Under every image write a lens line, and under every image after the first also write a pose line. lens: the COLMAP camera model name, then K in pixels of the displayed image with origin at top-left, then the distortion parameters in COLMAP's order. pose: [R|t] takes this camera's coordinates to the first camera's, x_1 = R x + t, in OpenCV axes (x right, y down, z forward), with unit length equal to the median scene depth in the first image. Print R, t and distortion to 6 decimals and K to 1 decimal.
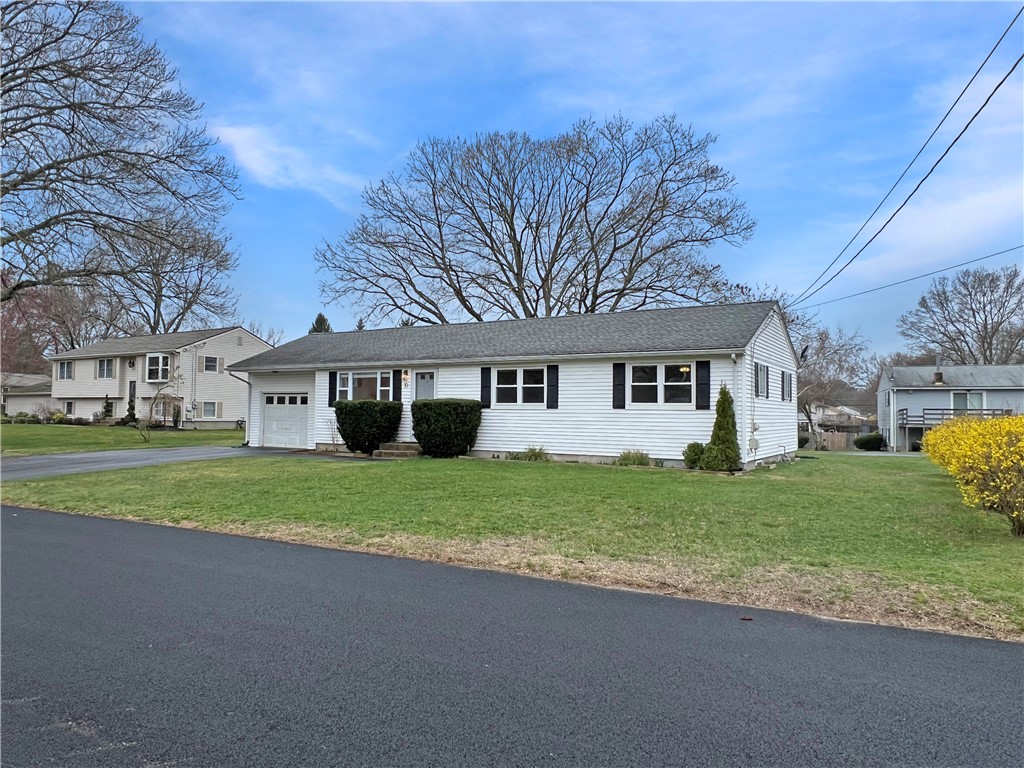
lens RADIAL K [[701.1, 0, 512.0], [0, 701.1, 384.0], [0, 0, 1]] dist [-0.000625, 0.000028]
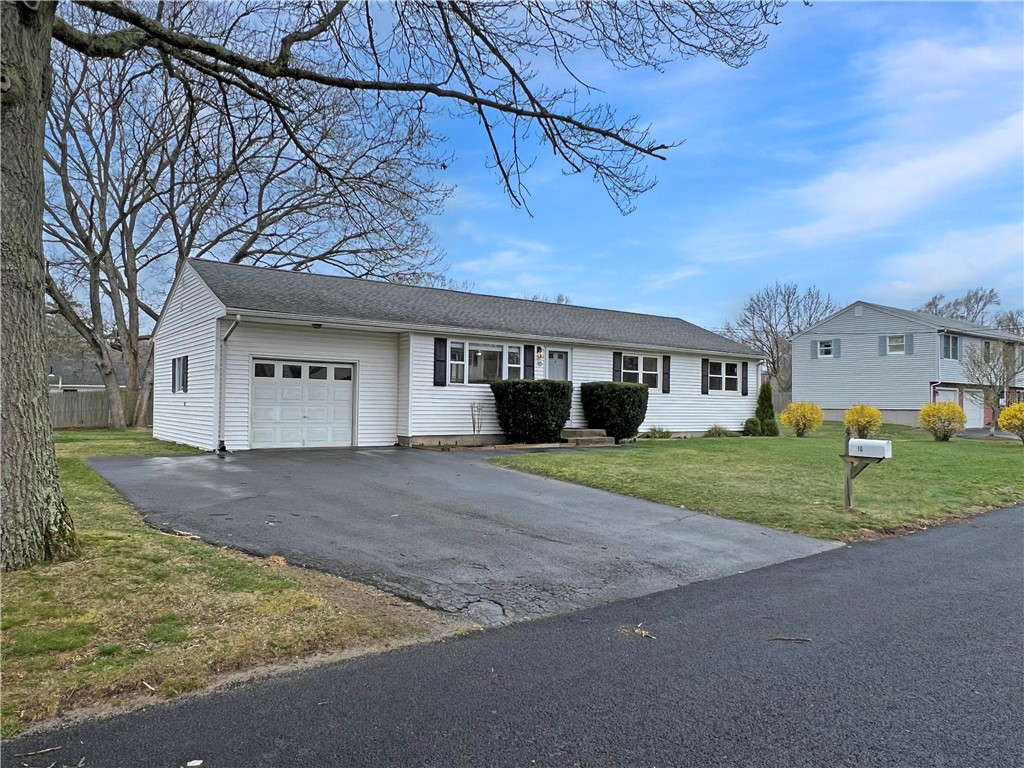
lens RADIAL K [[701.1, 0, 512.0], [0, 701.1, 384.0], [0, 0, 1]] dist [-0.000625, 0.000028]
pose [[0.379378, 0.010570, 0.925181, -1.088093], [-0.060331, 0.998089, 0.013336, 0.019300], [-0.923273, -0.060876, 0.379291, 0.779721]]
